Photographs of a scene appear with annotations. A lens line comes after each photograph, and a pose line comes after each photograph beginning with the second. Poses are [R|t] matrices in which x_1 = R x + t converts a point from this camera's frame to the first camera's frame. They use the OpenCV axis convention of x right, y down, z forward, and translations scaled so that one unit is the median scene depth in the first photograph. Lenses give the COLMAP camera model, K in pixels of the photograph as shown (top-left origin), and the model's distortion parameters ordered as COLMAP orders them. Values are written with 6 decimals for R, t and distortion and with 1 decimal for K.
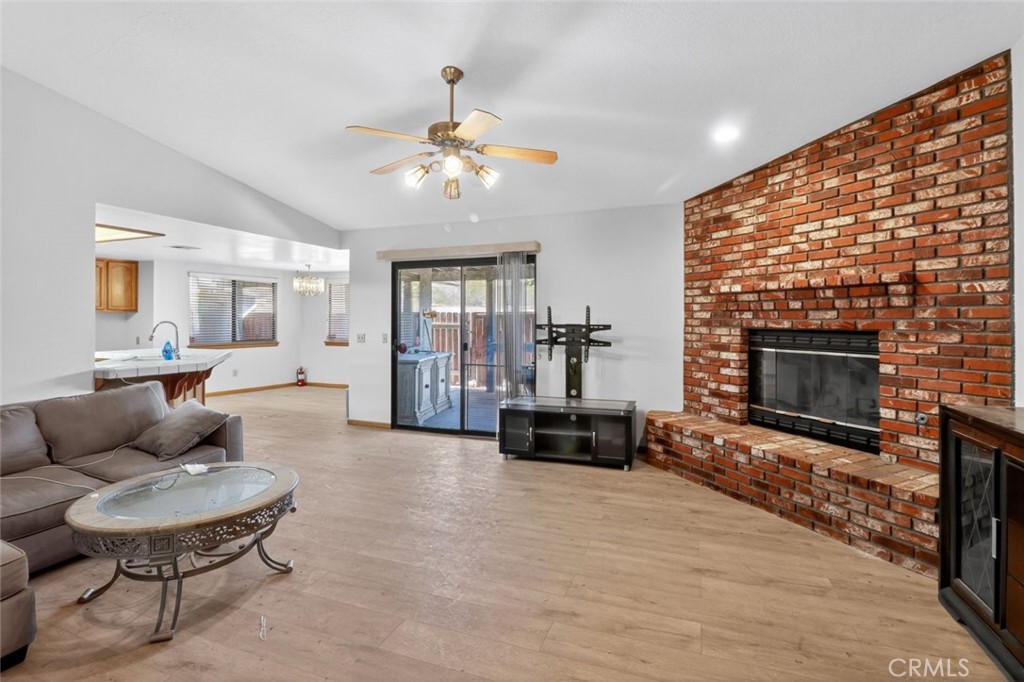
lens RADIAL K [[478.7, 0, 513.4], [0, 478.7, 315.2], [0, 0, 1]] dist [-0.000970, -0.000383]
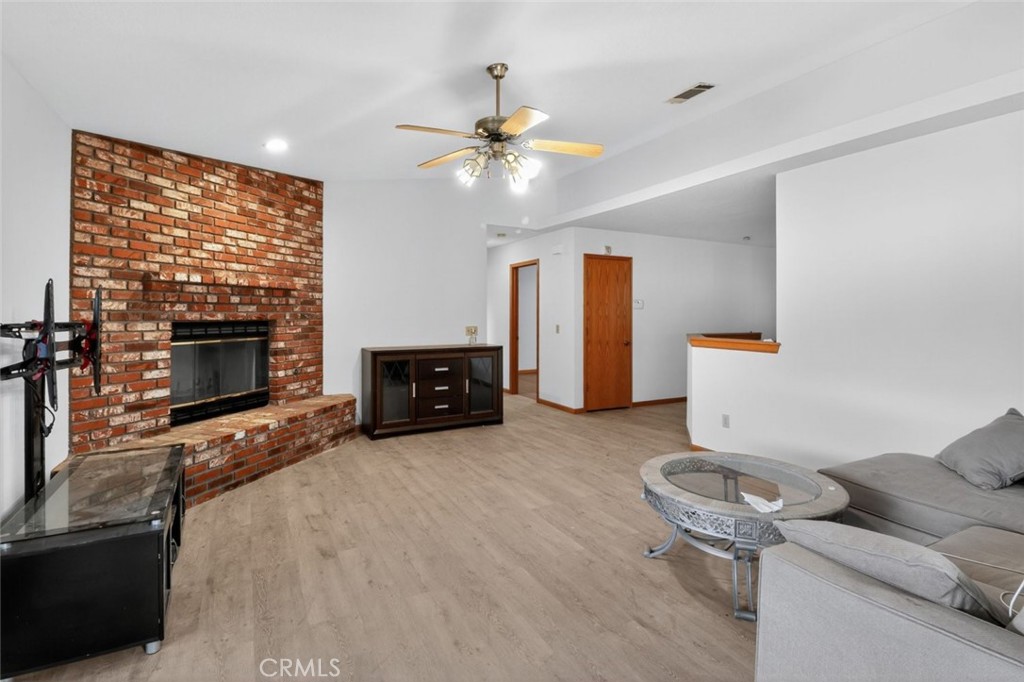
lens RADIAL K [[478.7, 0, 513.4], [0, 478.7, 315.2], [0, 0, 1]] dist [-0.000970, -0.000383]
pose [[-0.755227, -0.003092, 0.655456, -0.634223], [-0.006337, 0.999977, -0.002584, 0.014026], [-0.655433, -0.006105, -0.755229, 1.353494]]
